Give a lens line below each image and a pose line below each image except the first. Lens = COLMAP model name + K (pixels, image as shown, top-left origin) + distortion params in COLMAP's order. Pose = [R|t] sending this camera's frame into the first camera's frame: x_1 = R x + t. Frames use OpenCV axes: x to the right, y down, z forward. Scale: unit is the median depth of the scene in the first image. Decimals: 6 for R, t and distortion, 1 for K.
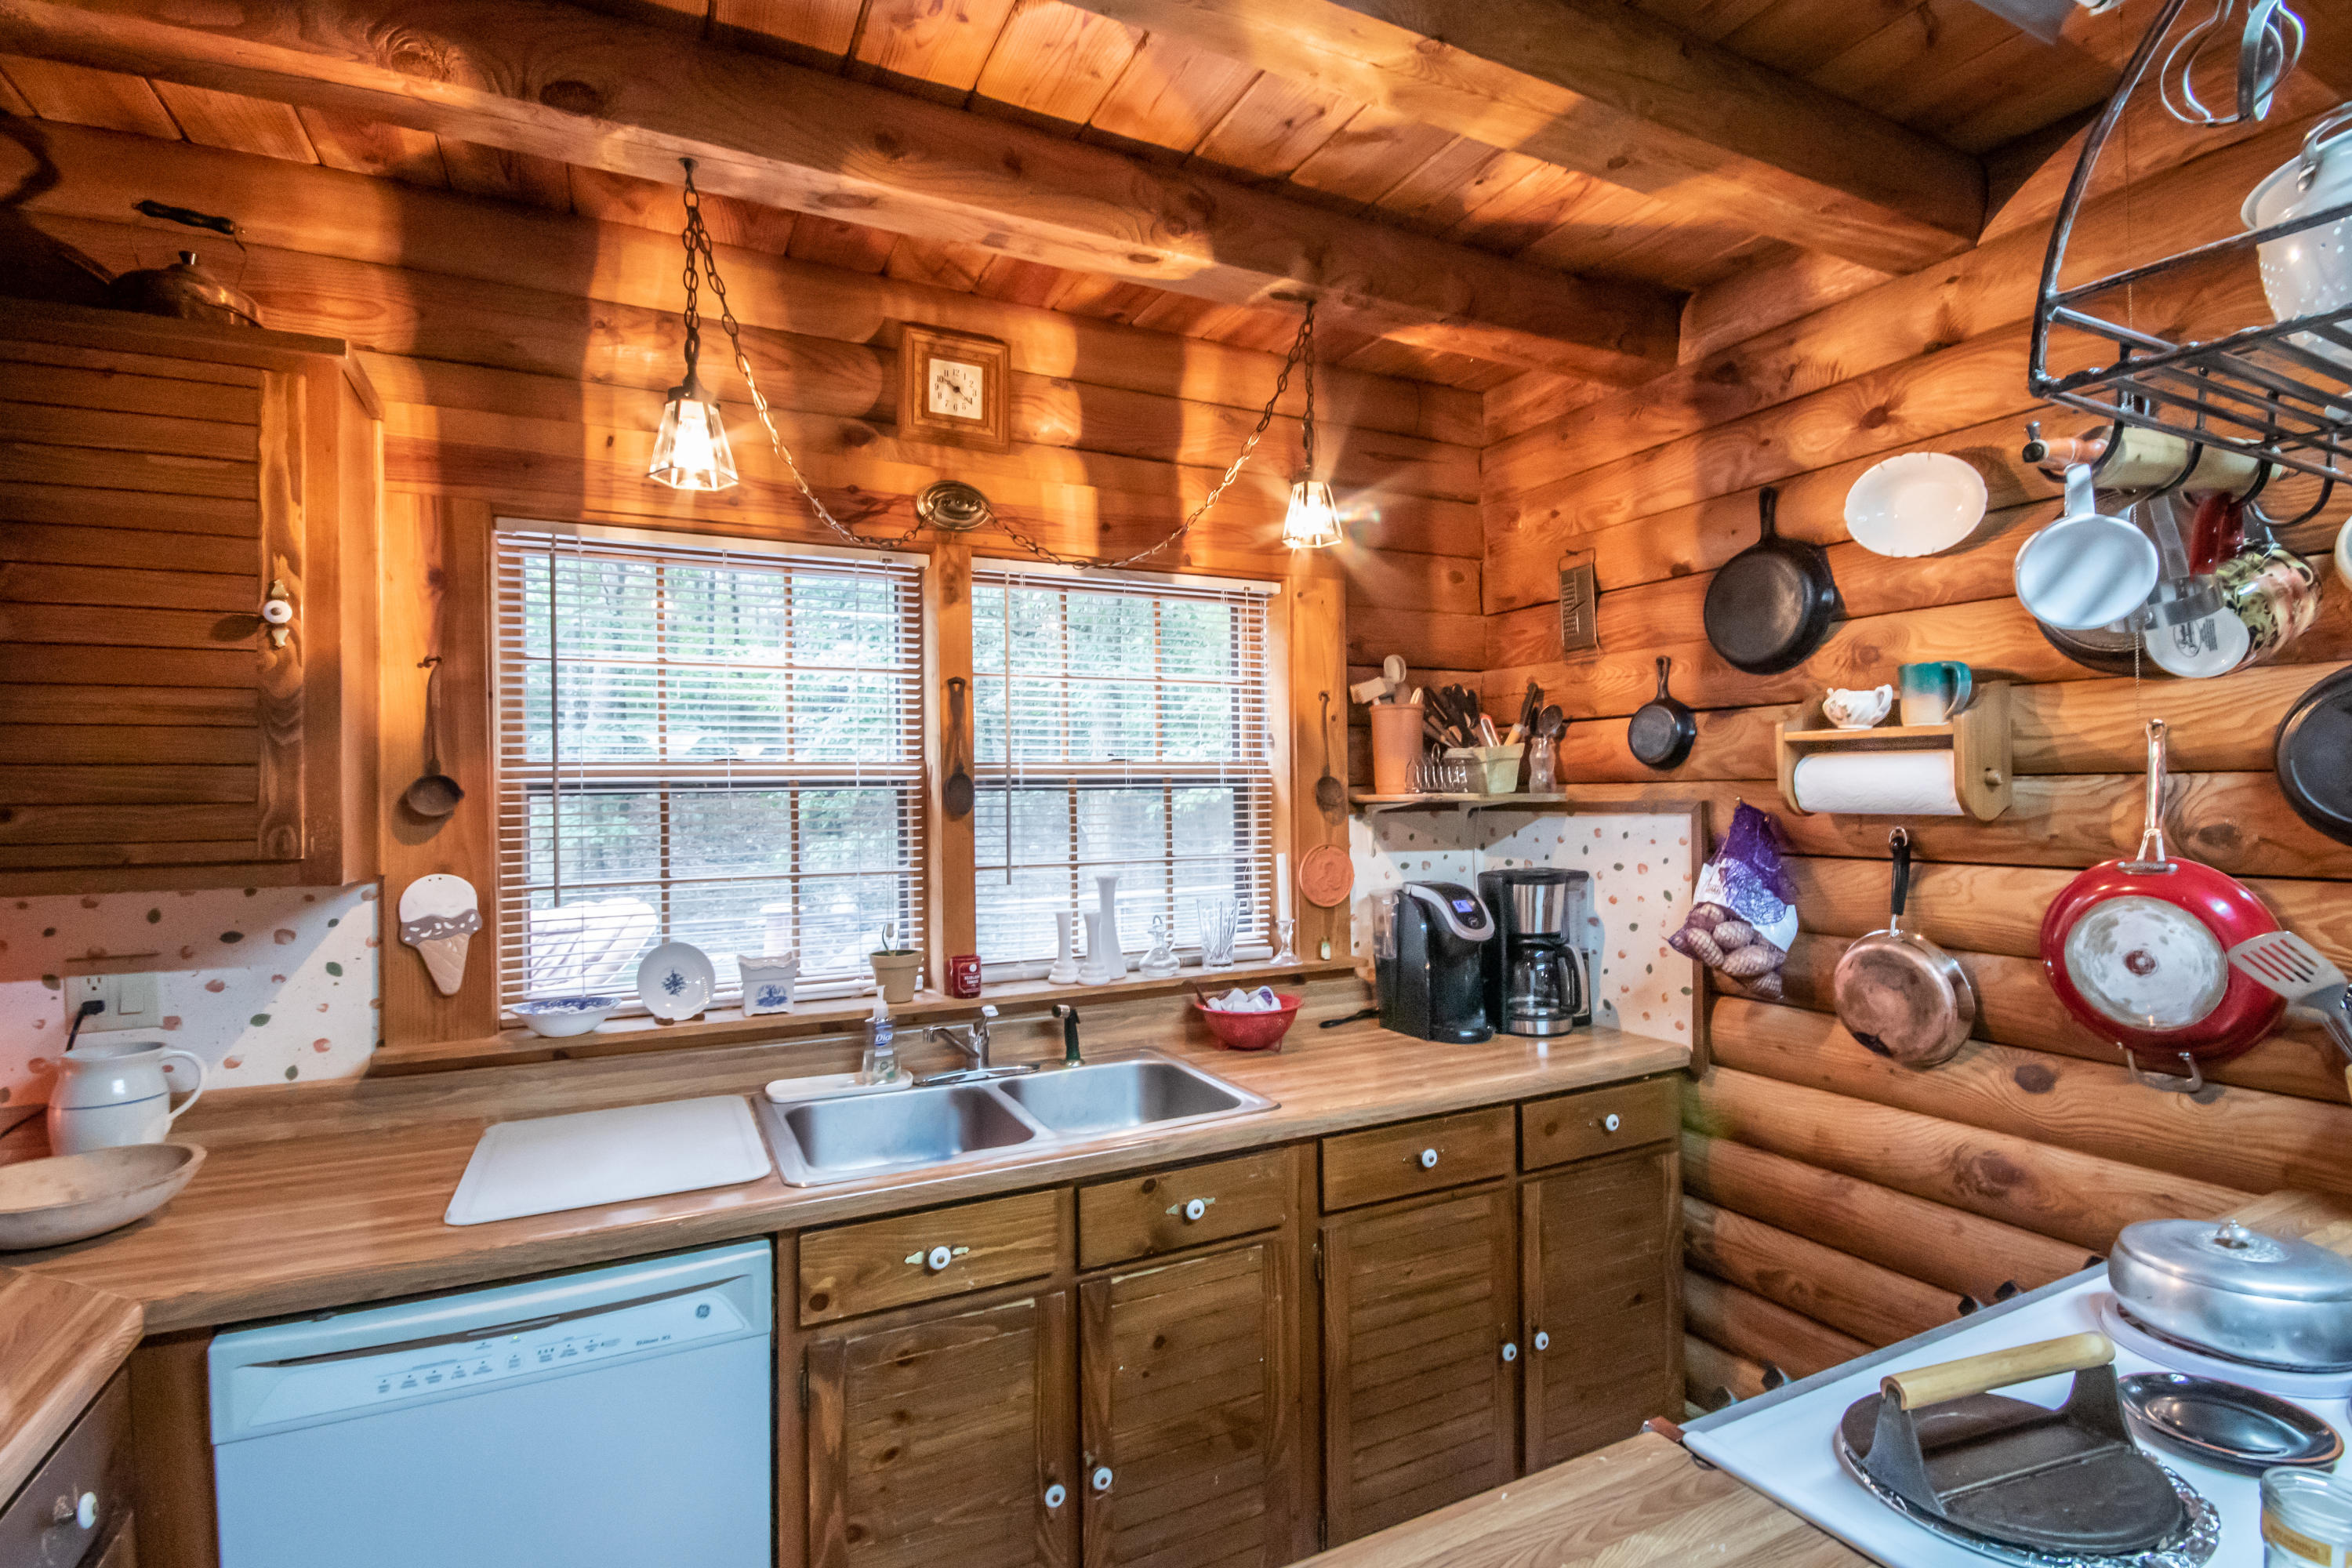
lens RADIAL K [[1079.6, 0, 1153.8], [0, 1079.6, 788.8], [0, 0, 1]] dist [-0.000595, -0.004349]
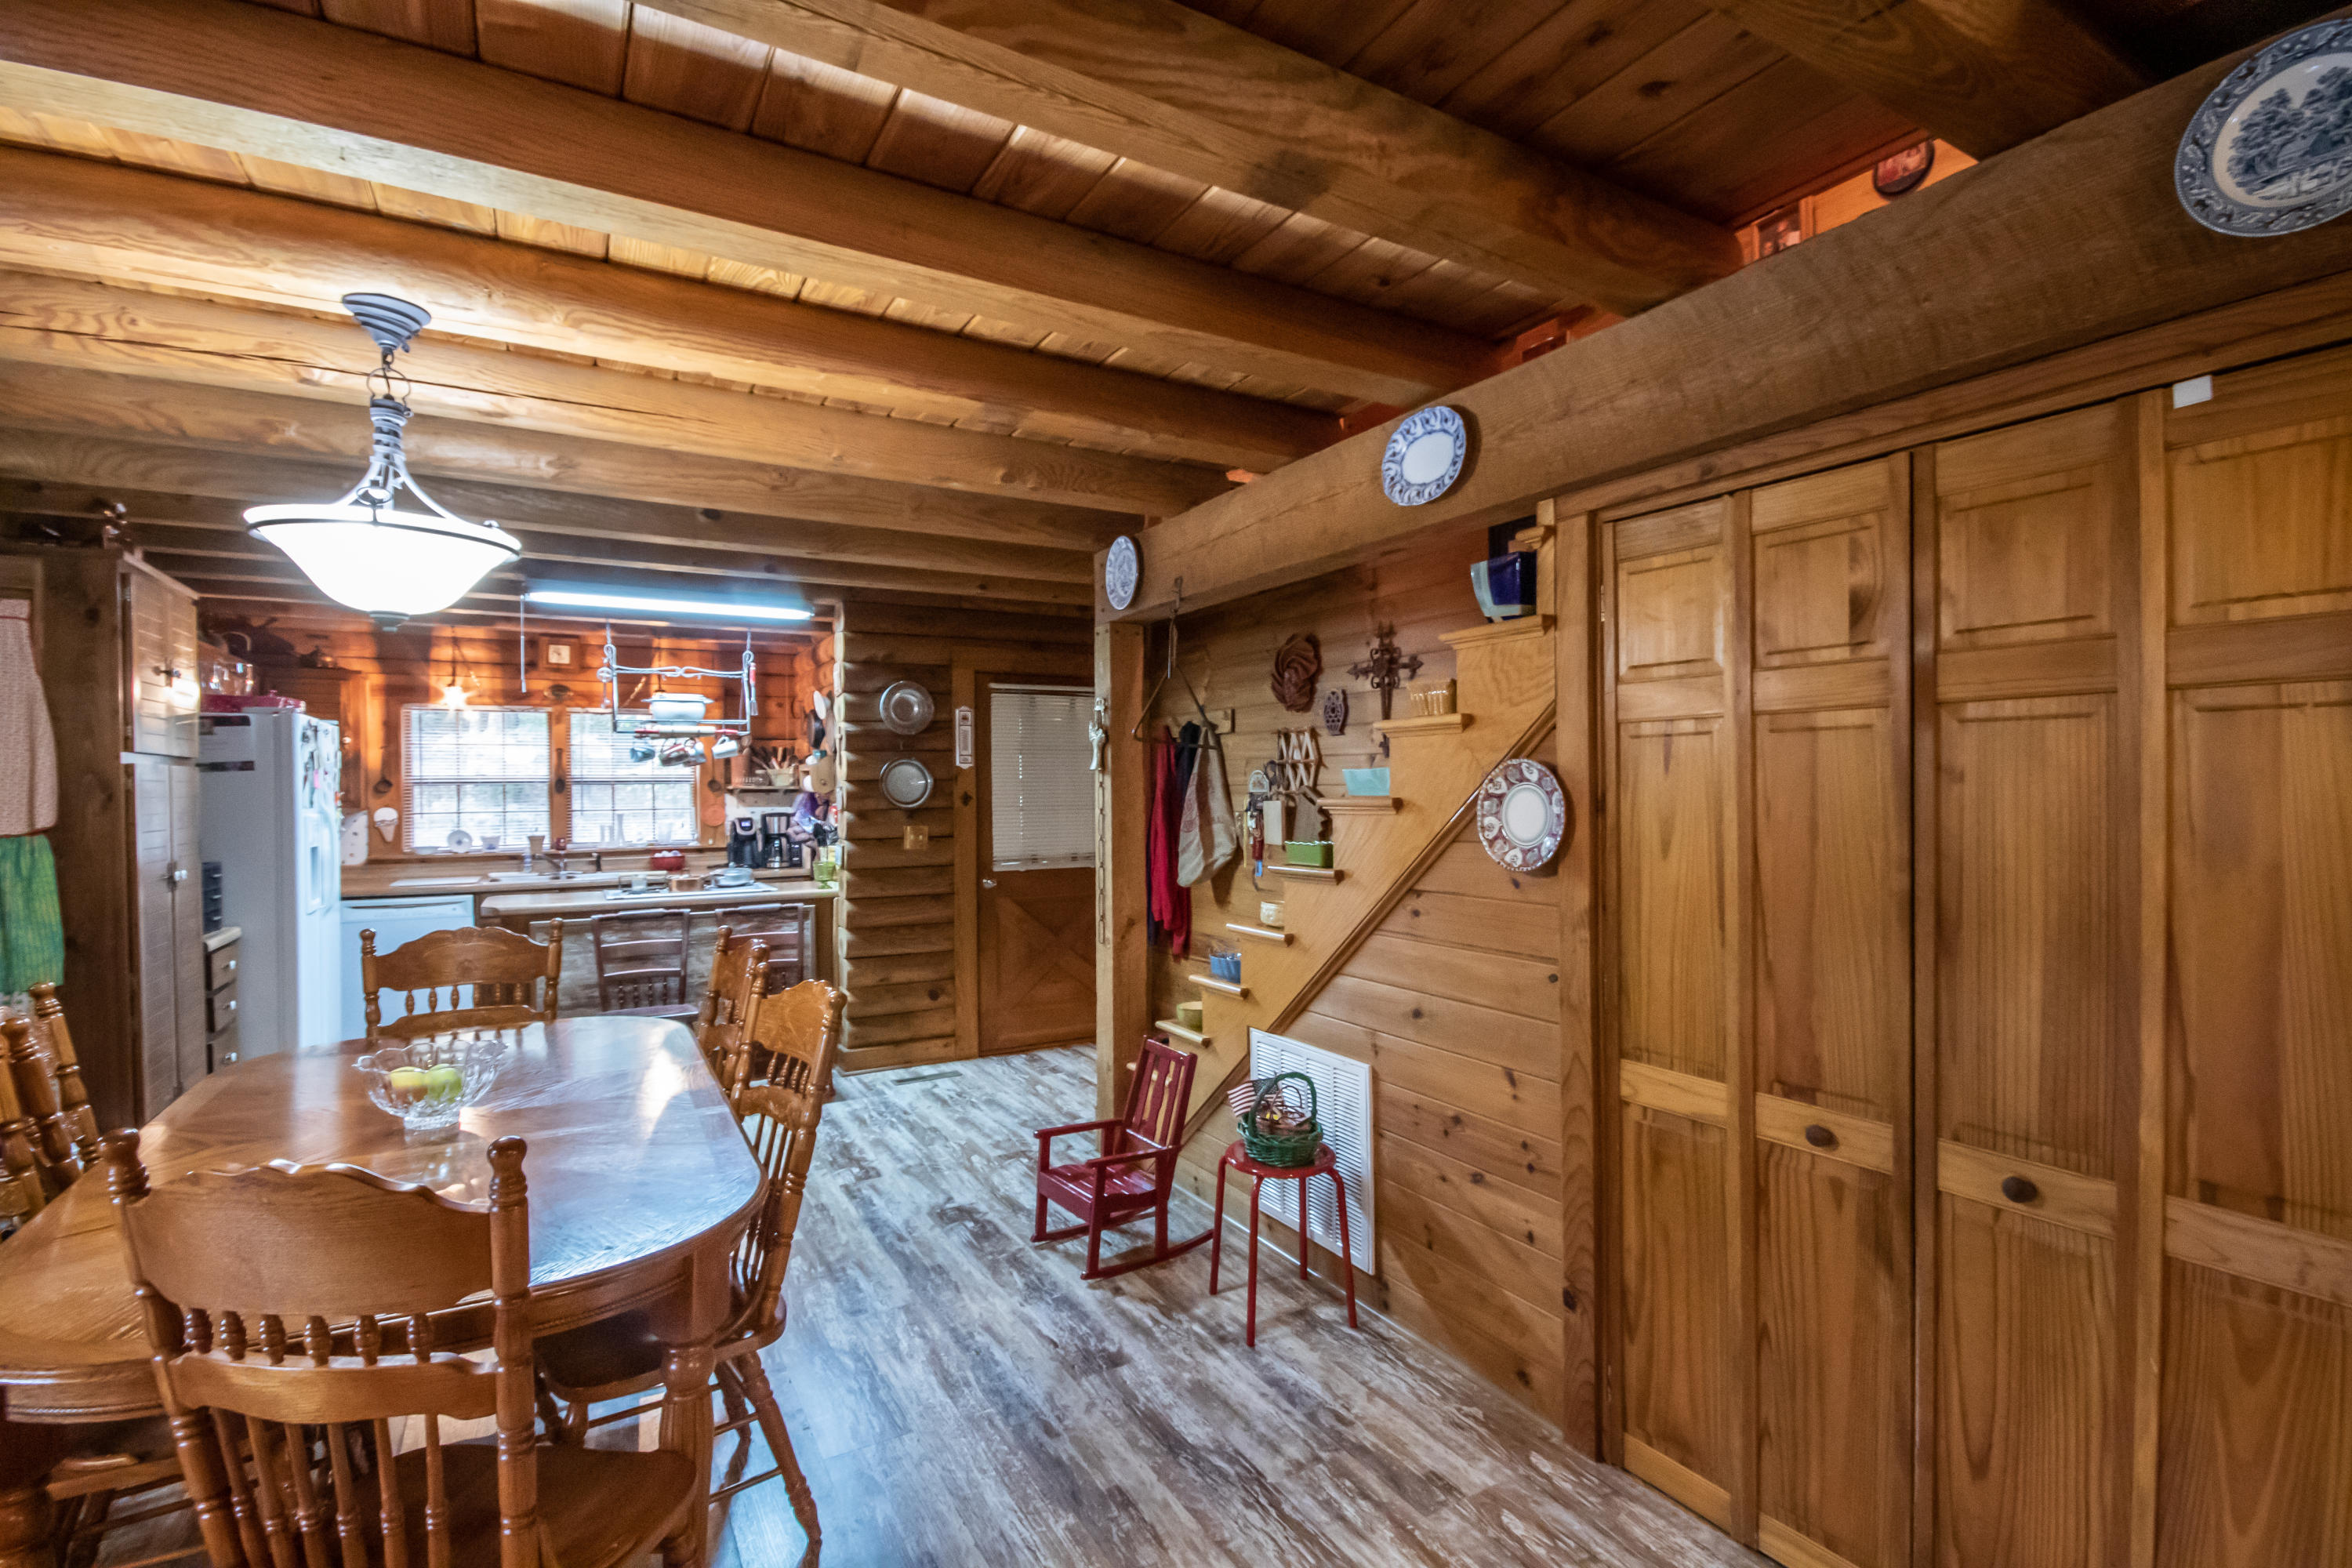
lens RADIAL K [[1079.6, 0, 1194.8], [0, 1079.6, 787.9], [0, 0, 1]] dist [-0.000595, -0.004349]
pose [[0.995360, 0.005502, 0.096066, 1.351395], [-0.007082, 0.999845, 0.016120, -0.052314], [-0.095963, -0.016725, 0.995244, -2.286301]]
